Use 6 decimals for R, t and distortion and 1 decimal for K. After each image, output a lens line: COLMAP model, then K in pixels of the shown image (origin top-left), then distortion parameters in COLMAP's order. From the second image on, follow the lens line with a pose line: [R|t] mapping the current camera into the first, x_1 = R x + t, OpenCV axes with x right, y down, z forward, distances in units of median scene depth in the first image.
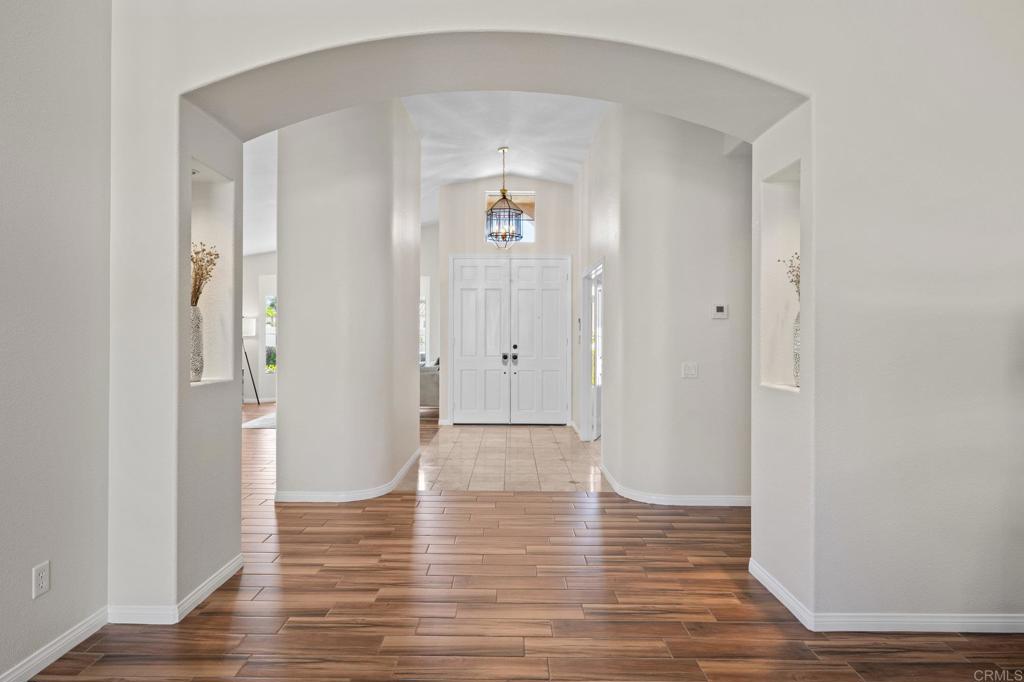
lens RADIAL K [[560.3, 0, 511.3], [0, 560.3, 339.3], [0, 0, 1]] dist [-0.000070, -0.000006]
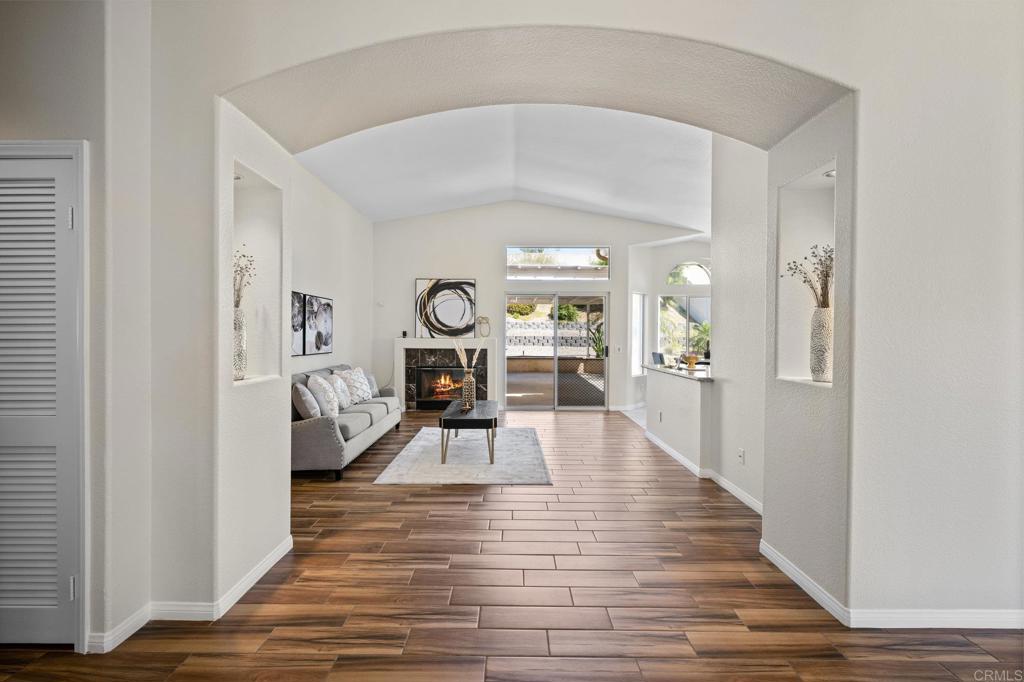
lens RADIAL K [[408.6, 0, 511.3], [0, 408.6, 337.4], [0, 0, 1]] dist [-0.003194, -0.000416]
pose [[-0.999943, -0.009610, 0.004751, -0.002620], [-0.009547, 0.999869, 0.013095, -0.011718], [-0.004876, 0.013049, -0.999903, 1.794937]]
